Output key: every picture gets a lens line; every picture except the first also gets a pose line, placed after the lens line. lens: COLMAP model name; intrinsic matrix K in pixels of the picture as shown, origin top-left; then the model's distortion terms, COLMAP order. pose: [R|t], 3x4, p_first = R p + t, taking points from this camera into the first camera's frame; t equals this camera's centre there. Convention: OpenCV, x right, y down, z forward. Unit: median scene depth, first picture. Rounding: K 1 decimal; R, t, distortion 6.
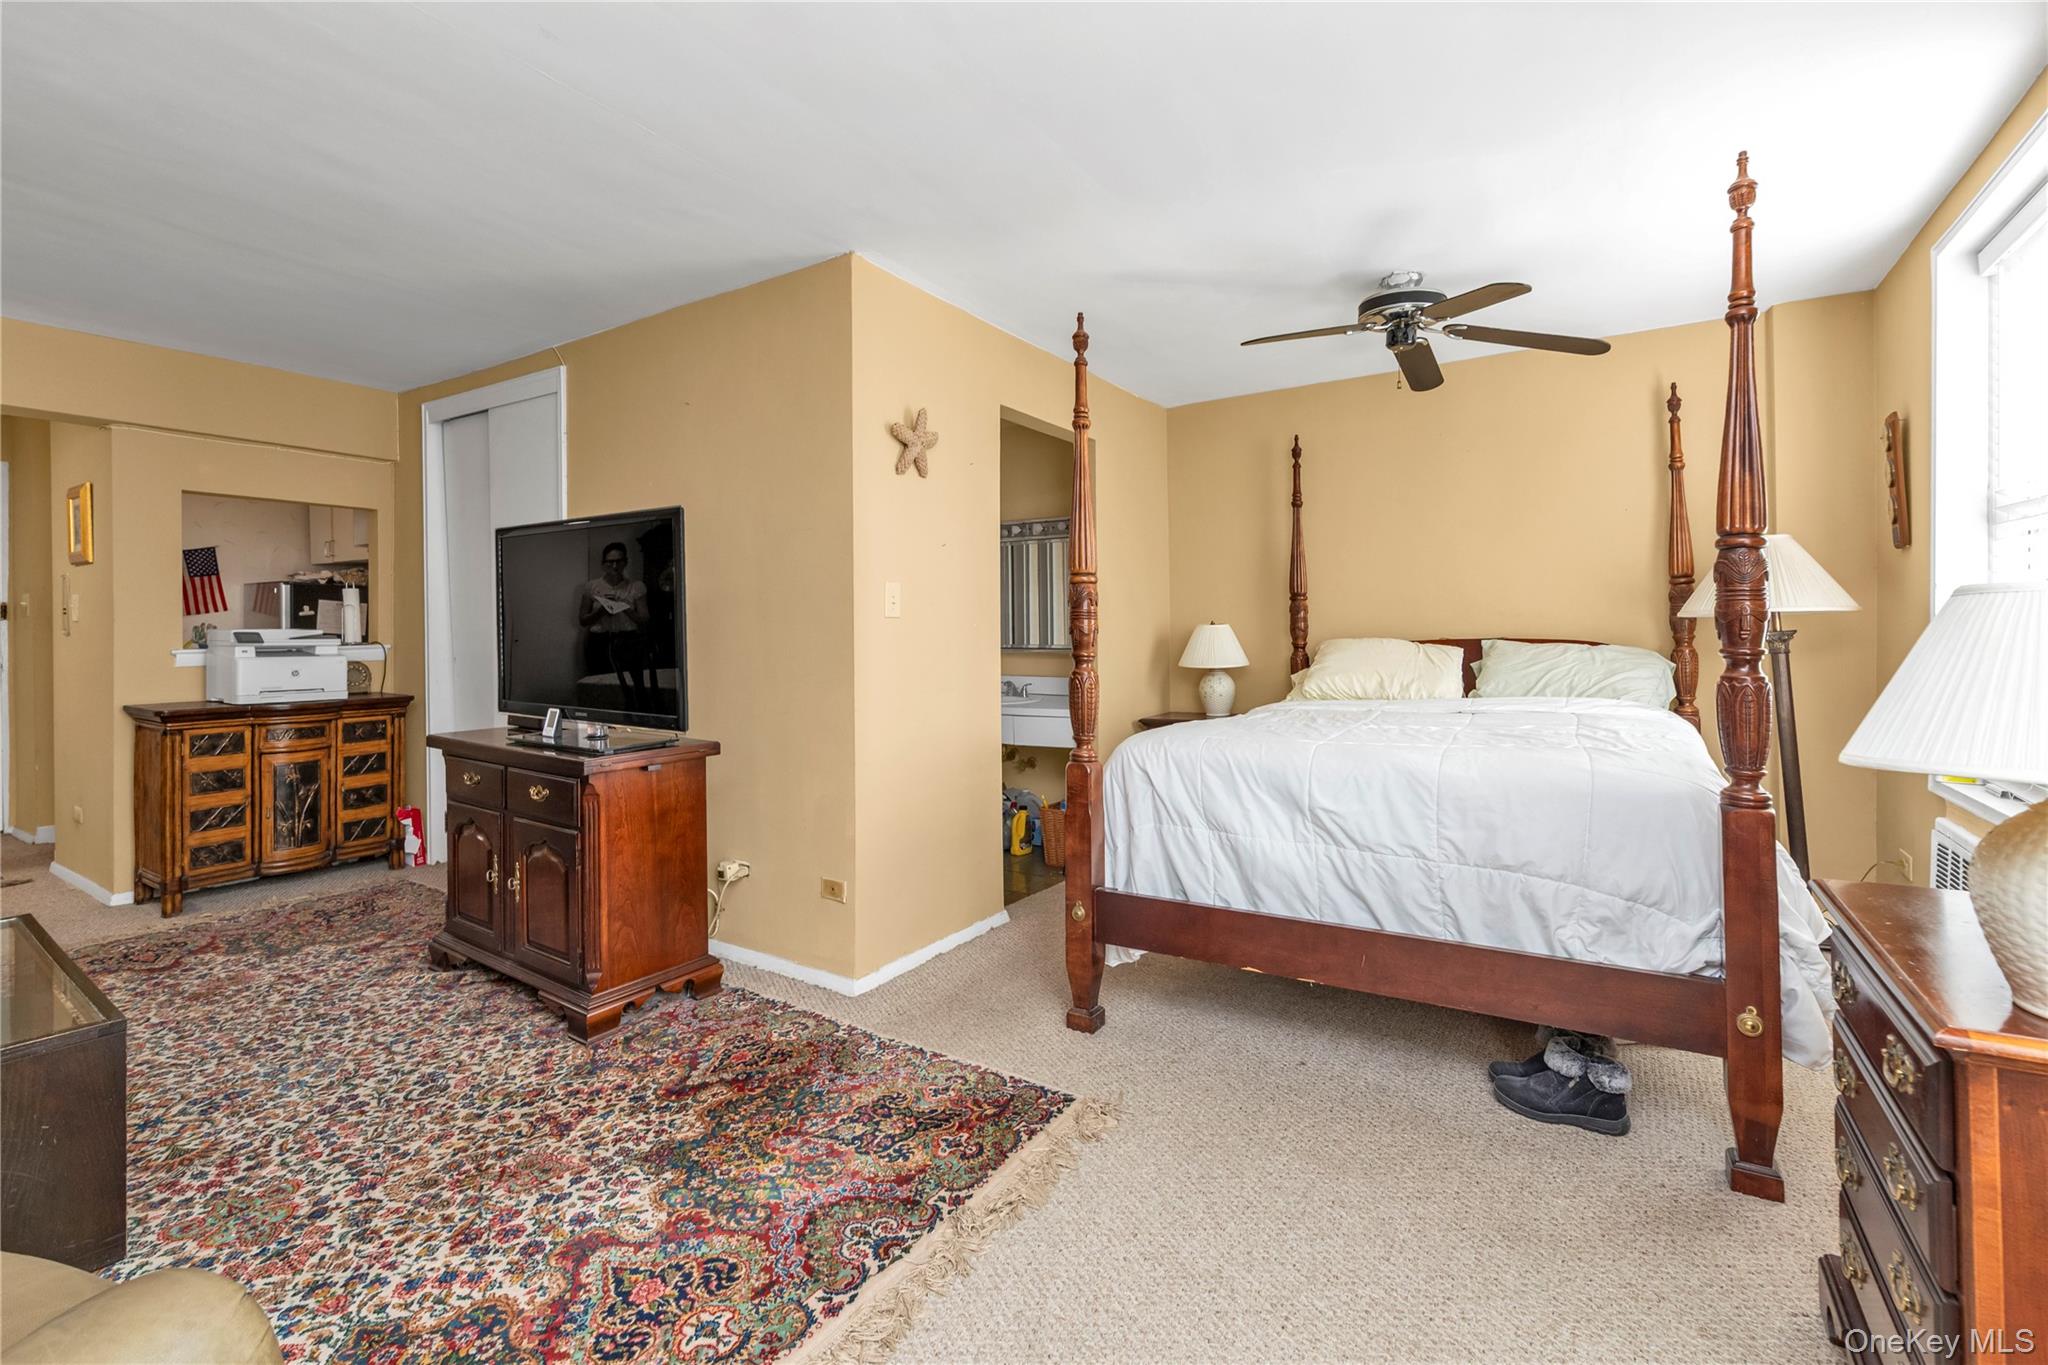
lens RADIAL K [[879.0, 0, 1016.5], [0, 879.0, 688.4], [0, 0, 1]] dist [-0.000492, -0.000520]
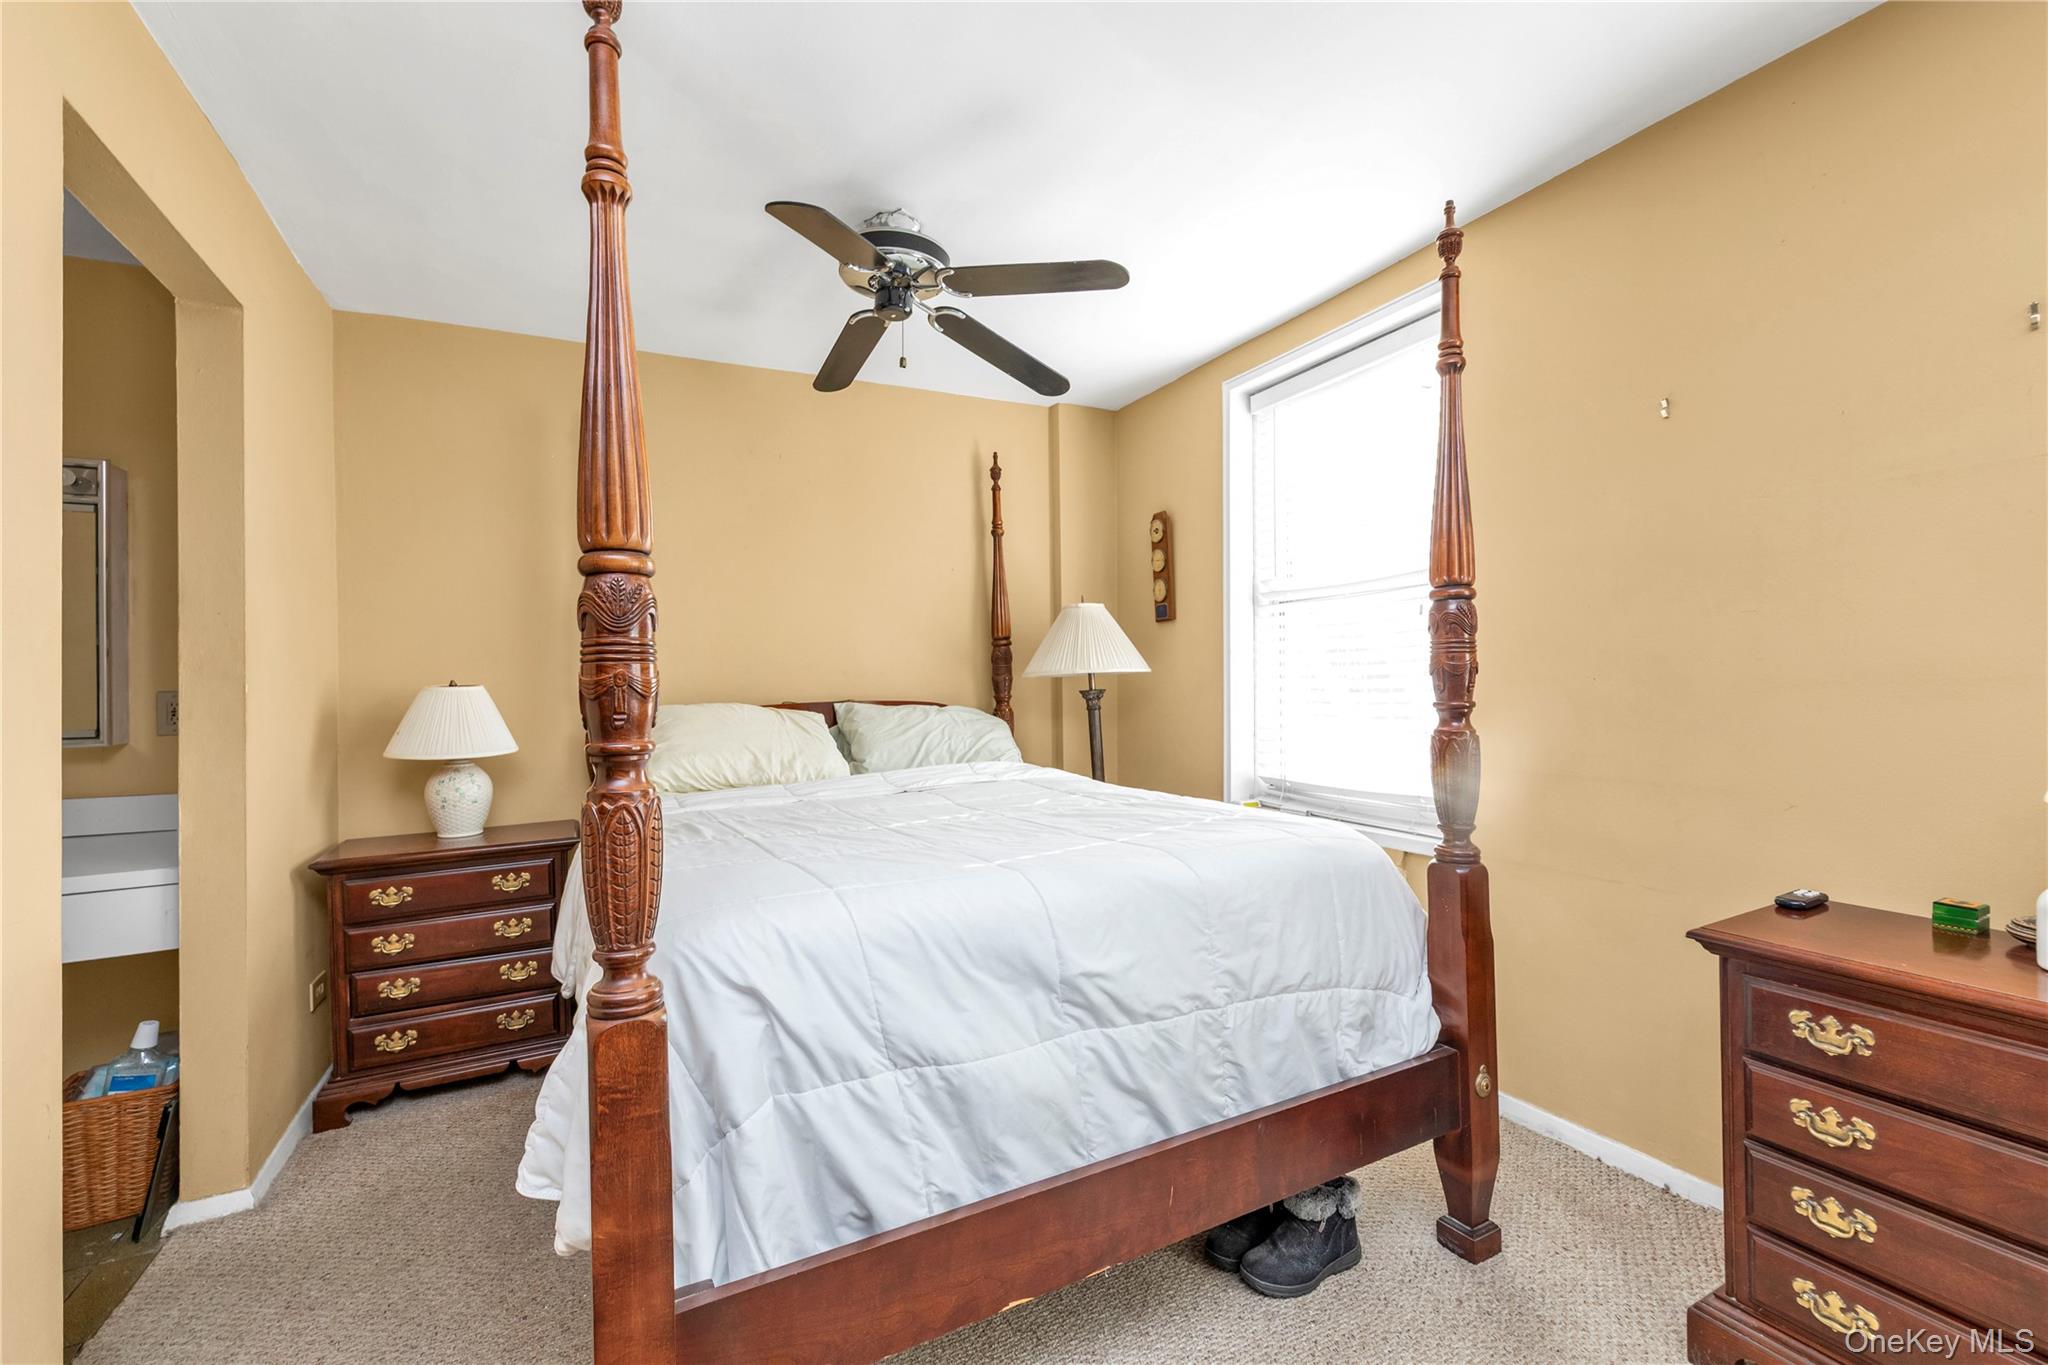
lens RADIAL K [[879.0, 0, 1016.5], [0, 879.0, 688.4], [0, 0, 1]] dist [-0.000492, -0.000520]
pose [[0.503220, -0.002180, 0.864155, -0.310829], [0.067970, 0.996999, -0.037065, -0.064551], [-0.861481, 0.077389, 0.501858, 1.057944]]
